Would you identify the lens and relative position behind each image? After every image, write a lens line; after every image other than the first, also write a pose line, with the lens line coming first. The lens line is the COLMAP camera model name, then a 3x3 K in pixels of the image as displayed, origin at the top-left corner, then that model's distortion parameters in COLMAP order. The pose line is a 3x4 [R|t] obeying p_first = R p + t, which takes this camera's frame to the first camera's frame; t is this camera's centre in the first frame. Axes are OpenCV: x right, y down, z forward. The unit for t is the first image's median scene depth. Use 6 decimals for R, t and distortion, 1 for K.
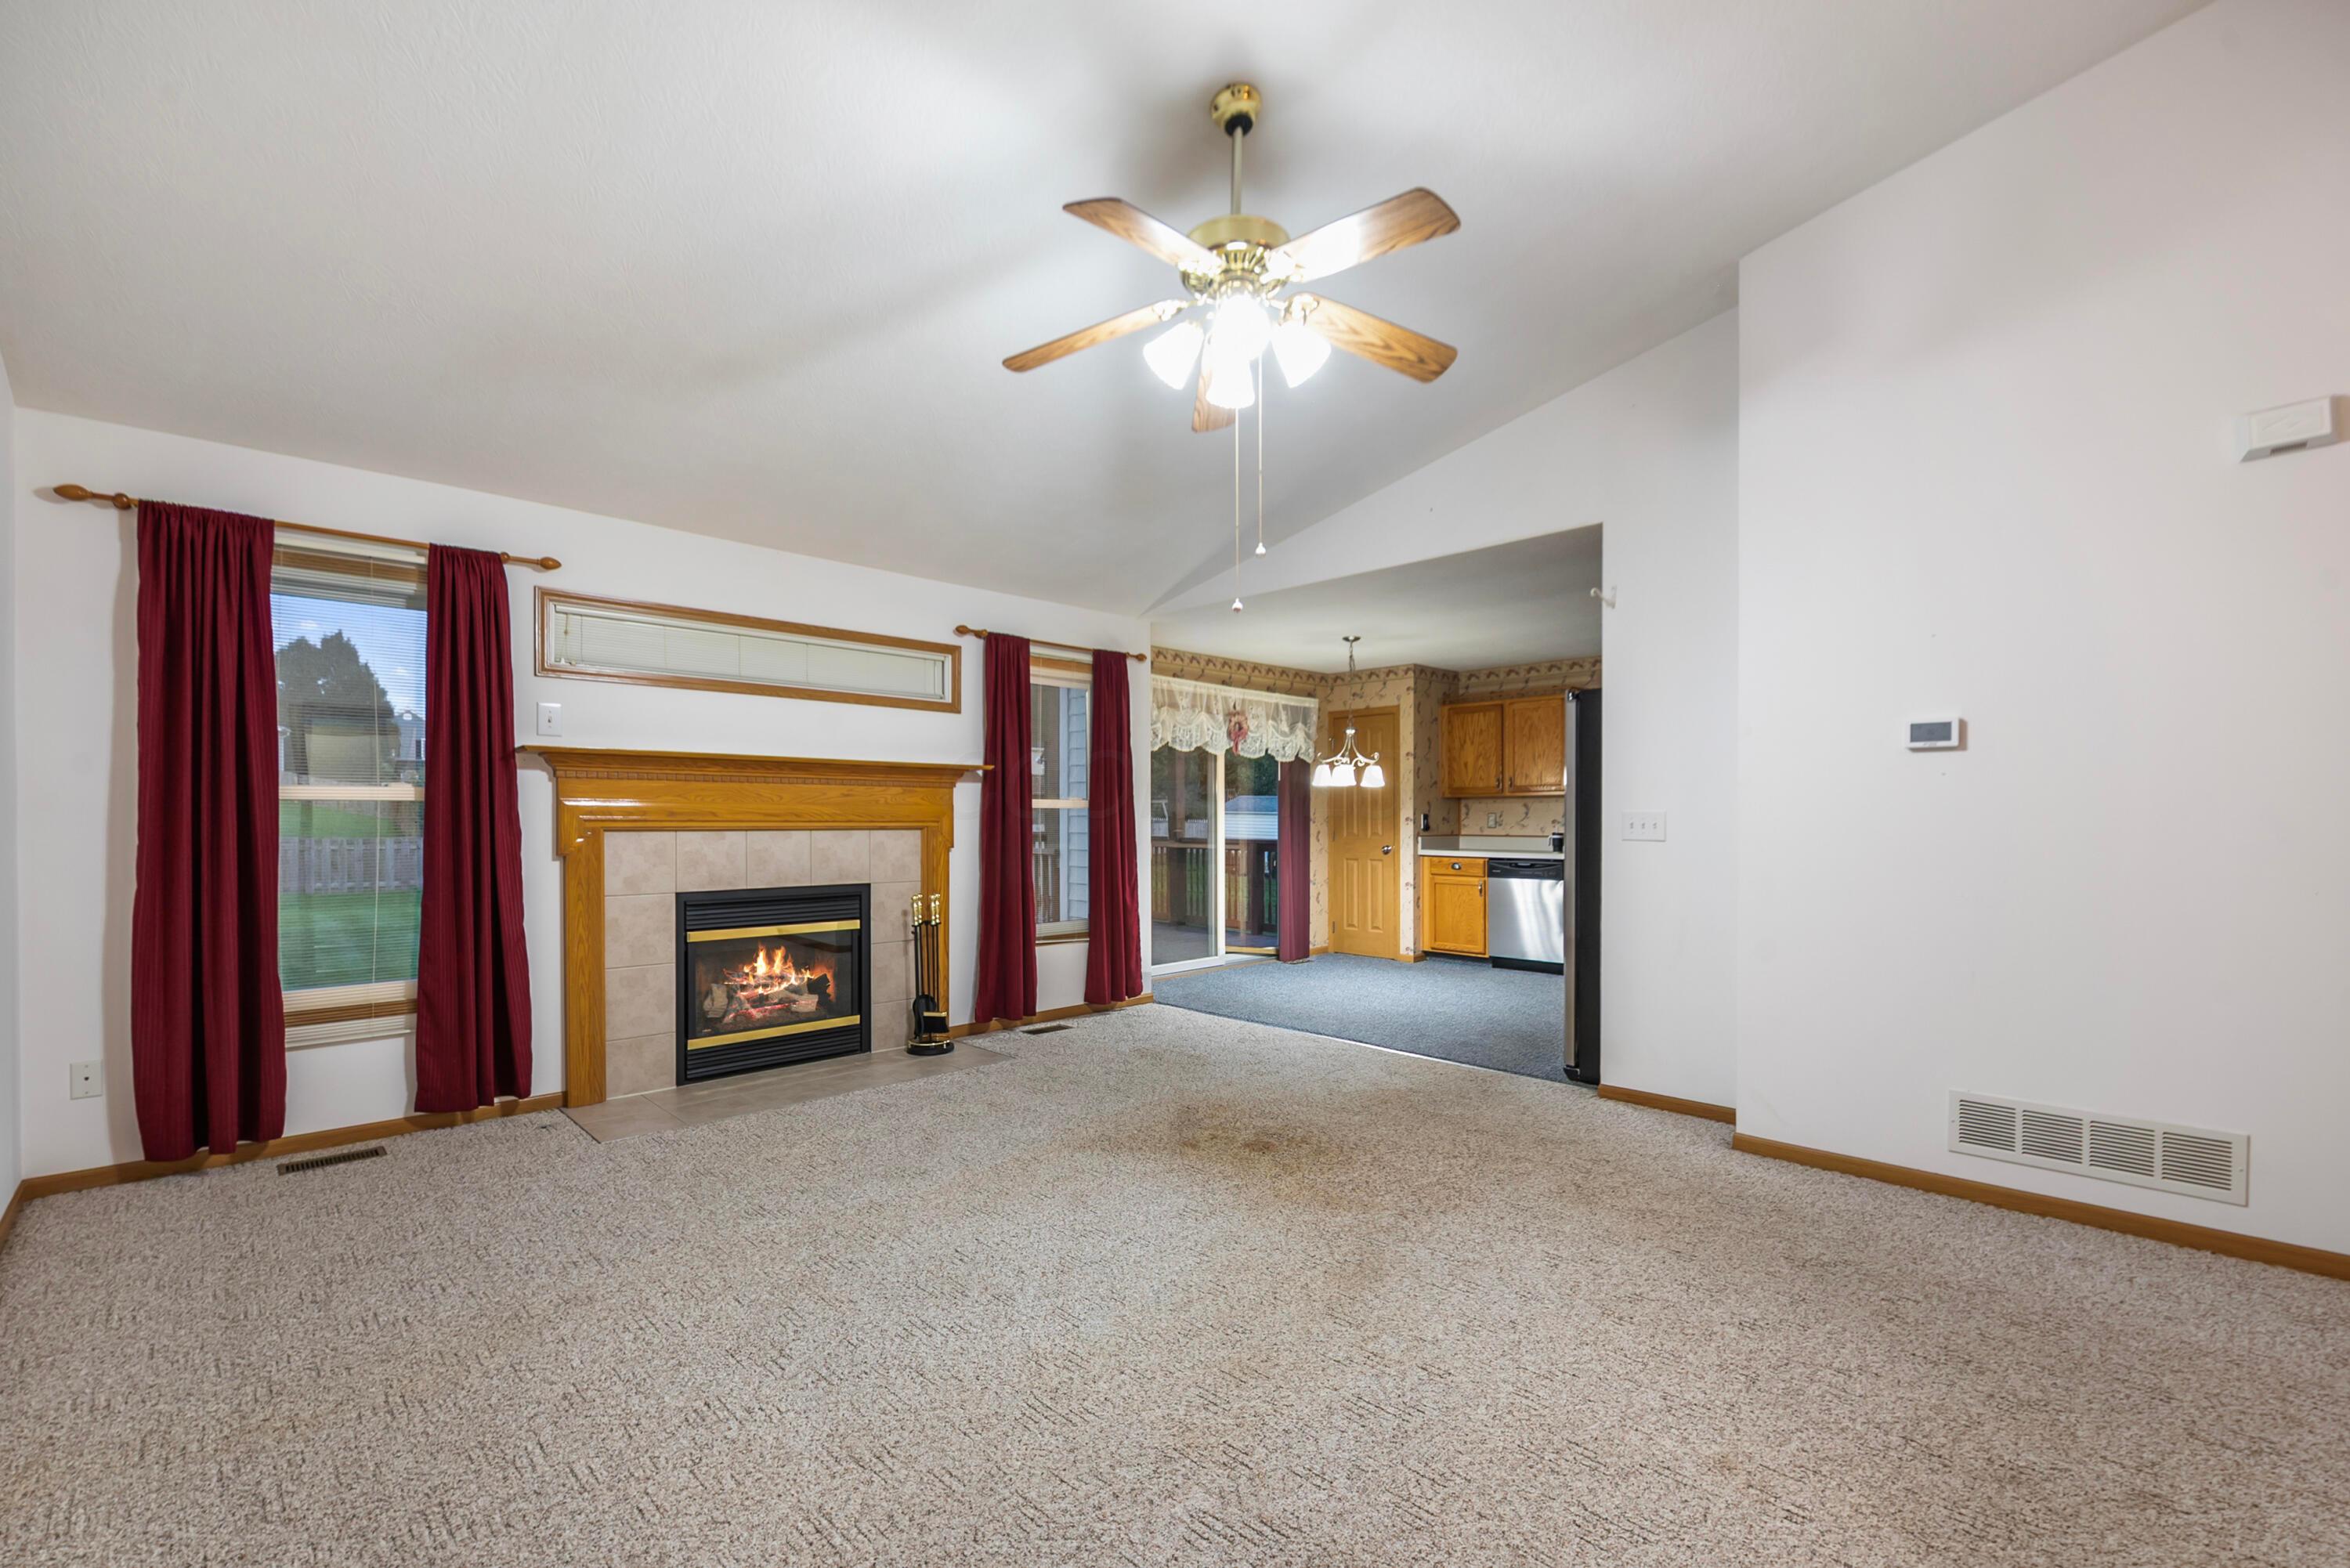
lens RADIAL K [[984.5, 0, 1147.0], [0, 984.5, 814.9], [0, 0, 1]] dist [-0.011832, -0.001716]
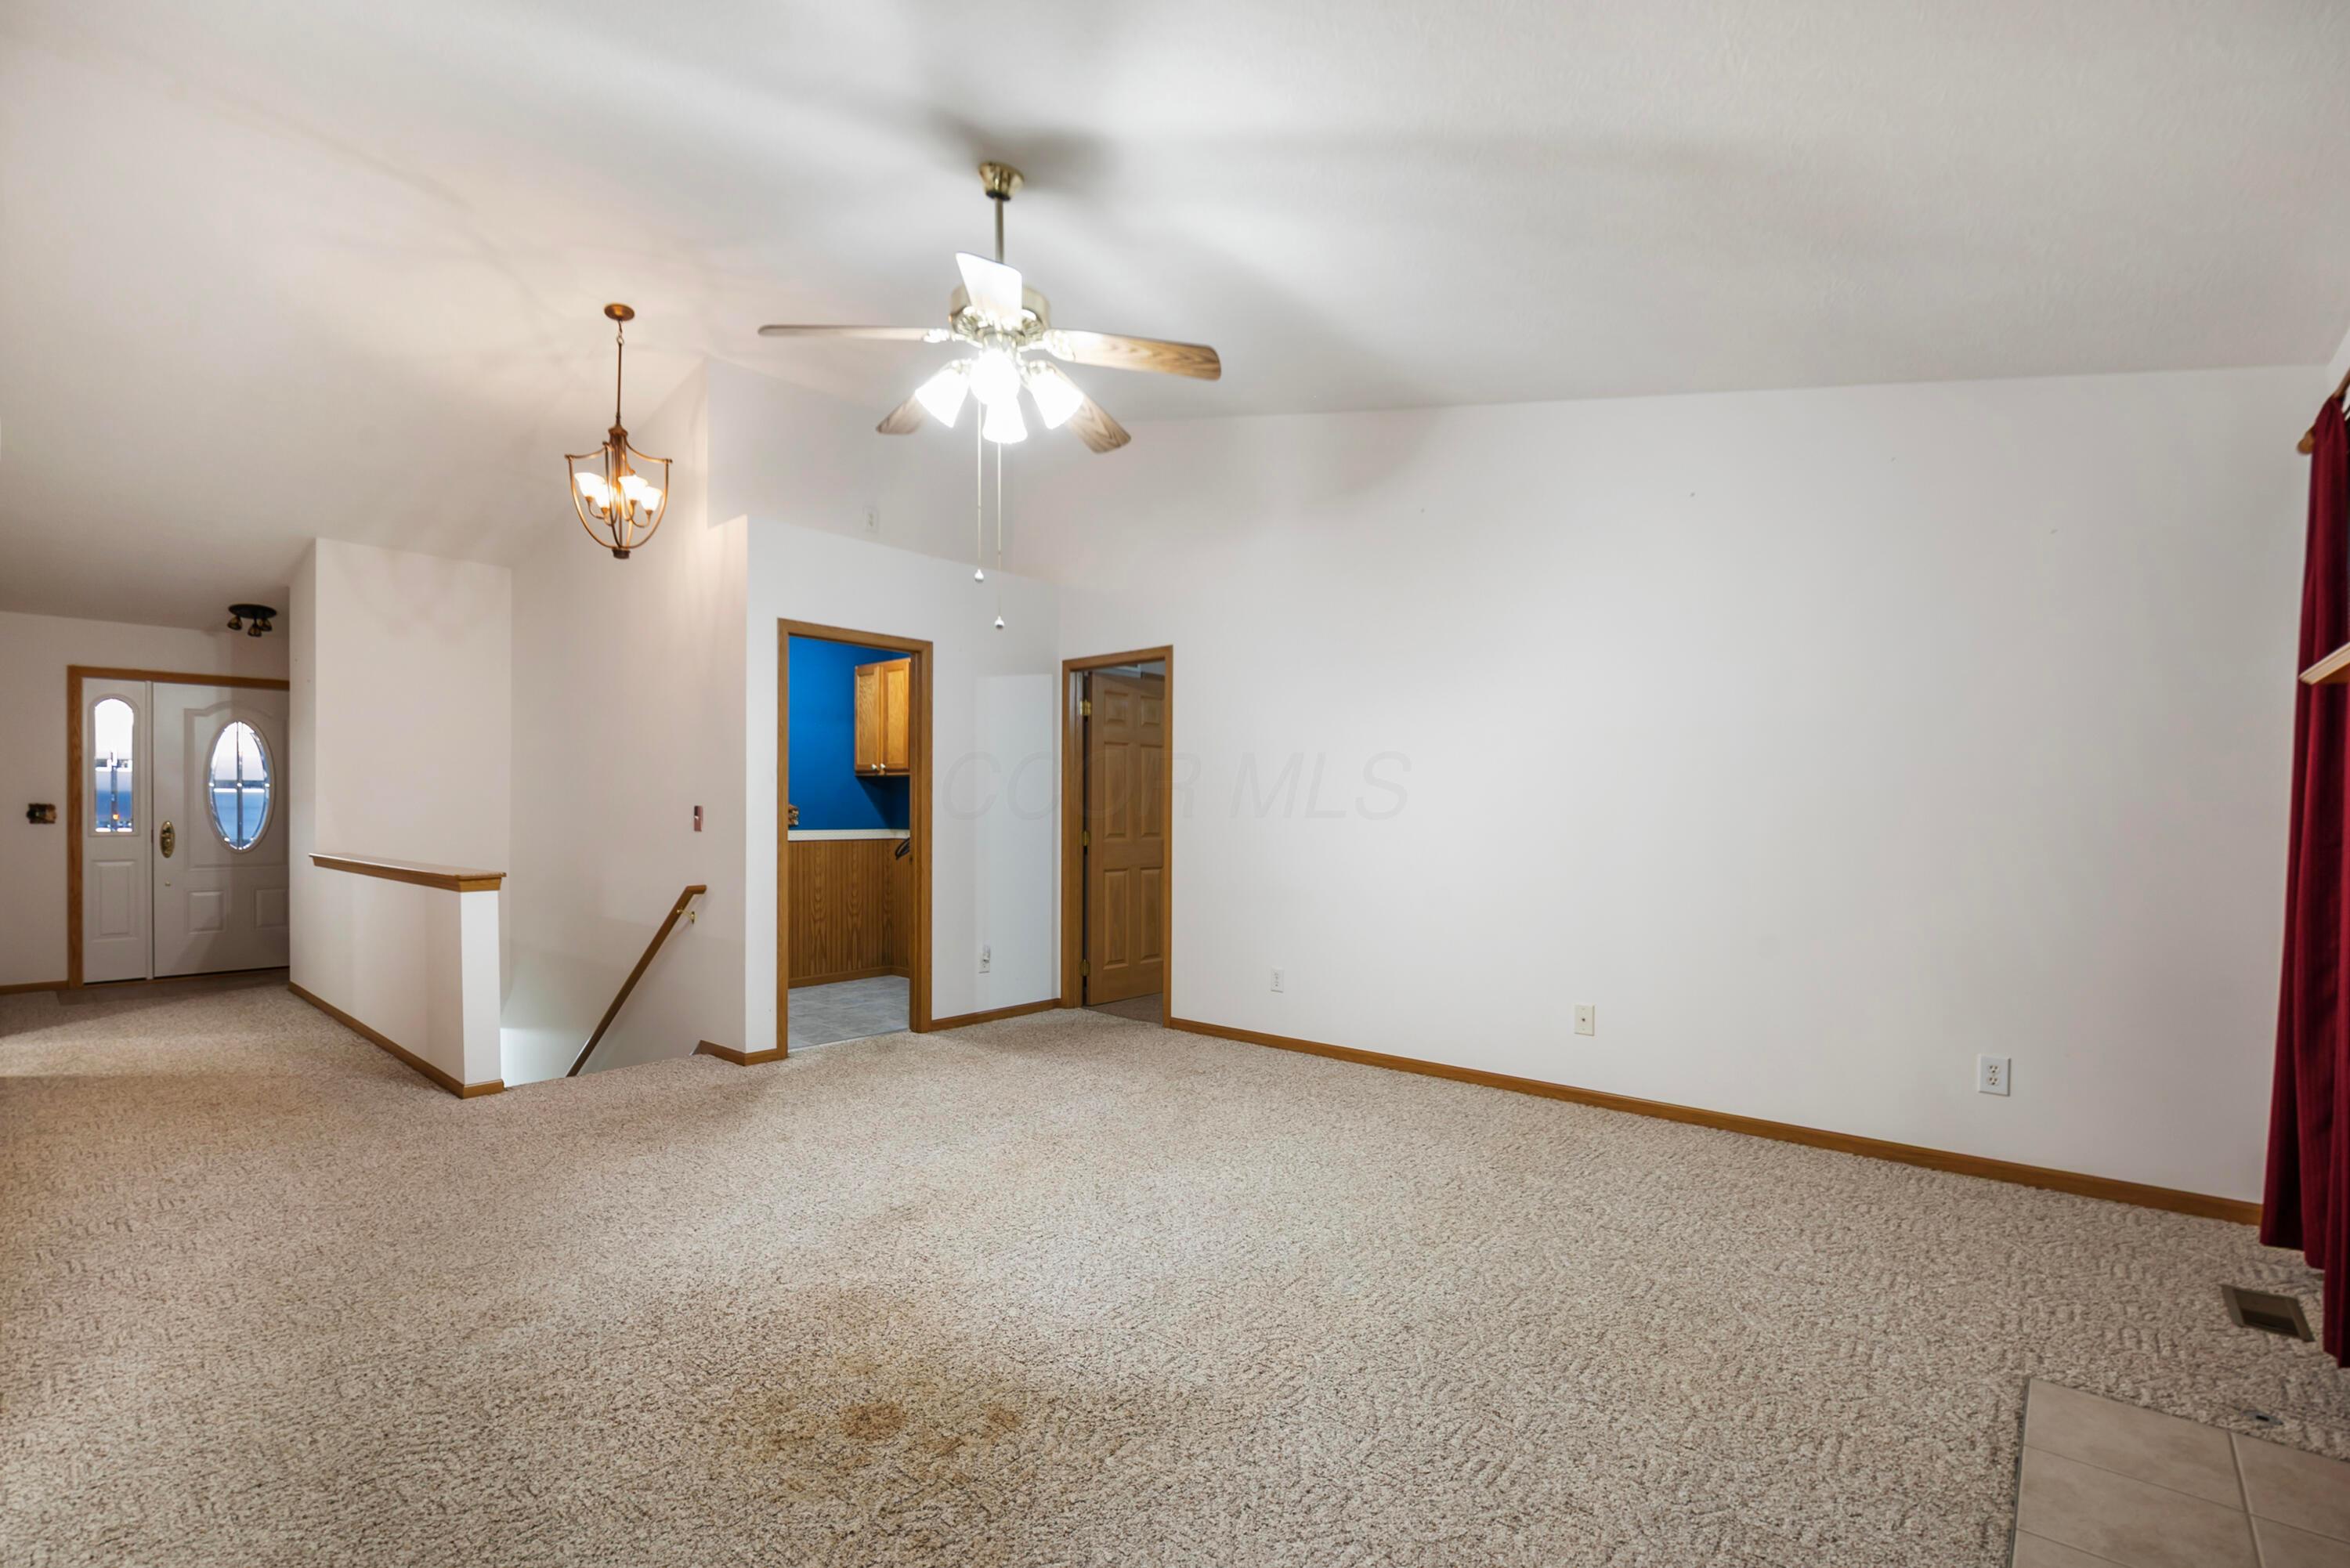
lens RADIAL K [[1047.3, 0, 1143.0], [0, 1047.3, 805.5], [0, 0, 1]] dist [-0.005633, -0.003604]
pose [[-0.997780, -0.001168, -0.066591, 0.003050], [-0.001020, 0.999997, -0.002259, -0.003555], [0.066594, -0.002186, -0.997778, 1.212163]]
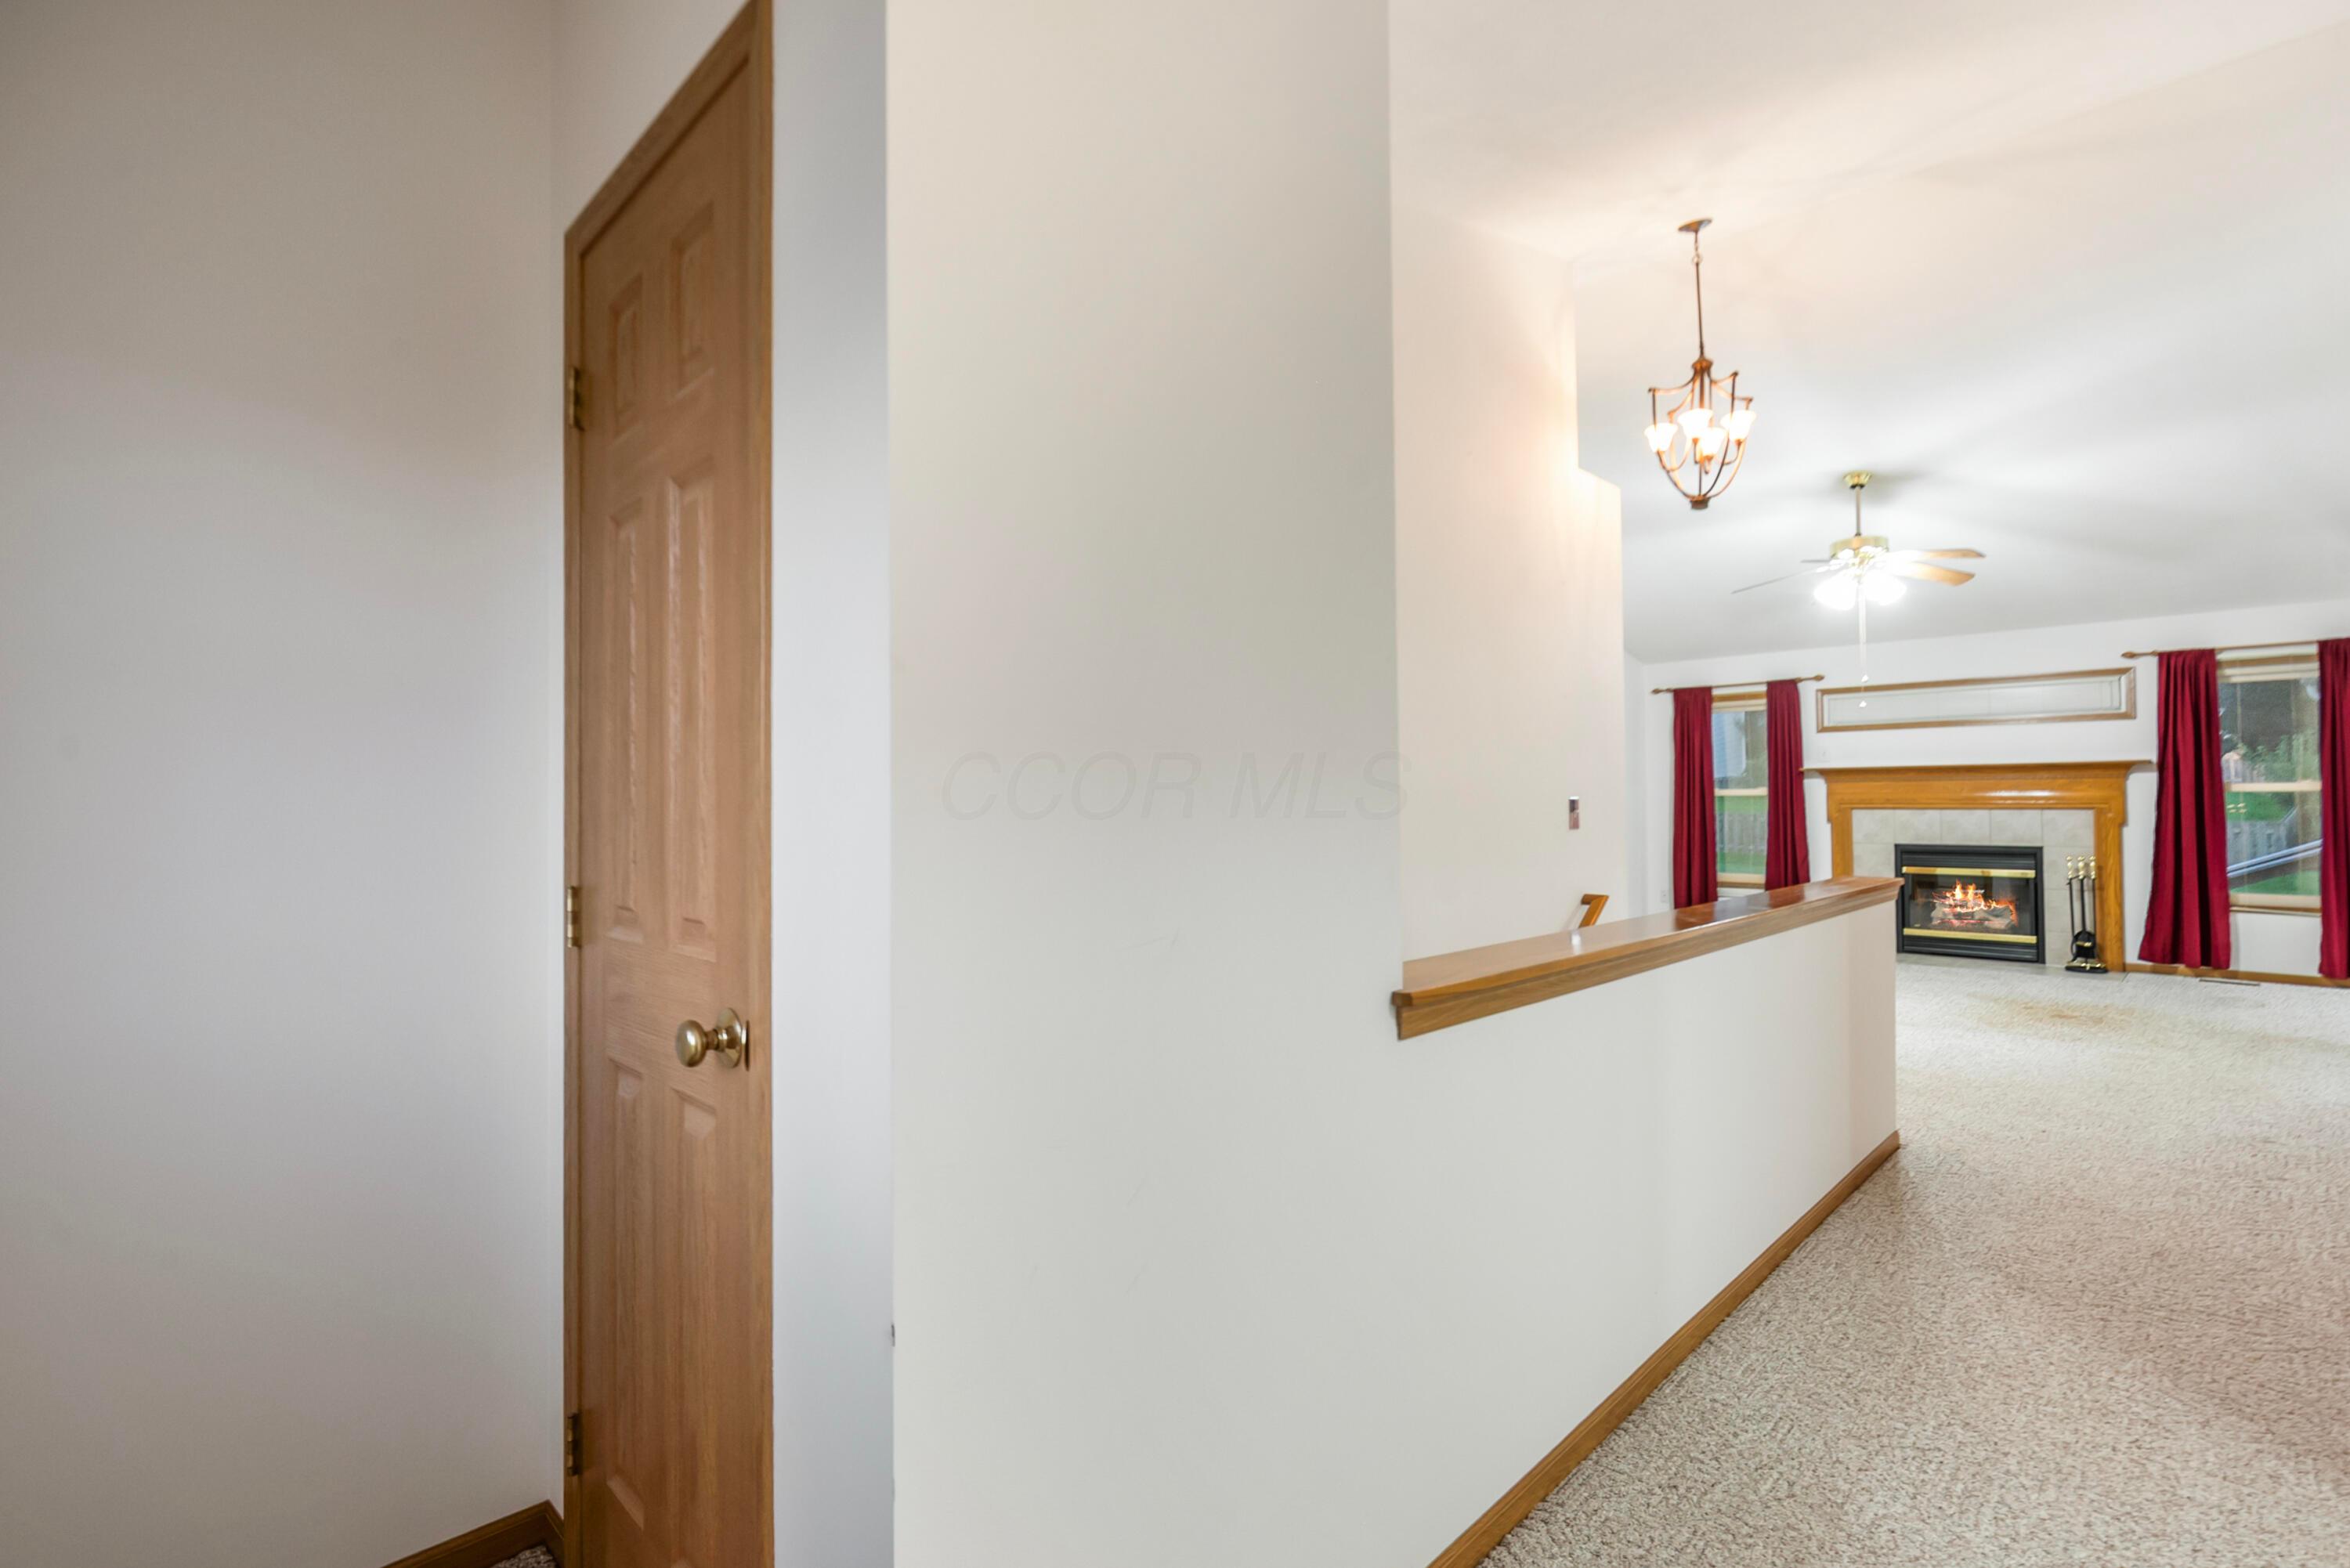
lens RADIAL K [[1047.3, 0, 1222.2], [0, 1047.3, 772.1], [0, 0, 1]] dist [-0.005633, -0.003604]
pose [[0.026740, -0.034664, -0.999041, 1.293490], [0.006728, 0.999382, -0.034496, 0.005262], [0.999620, -0.005800, 0.026957, -0.257784]]
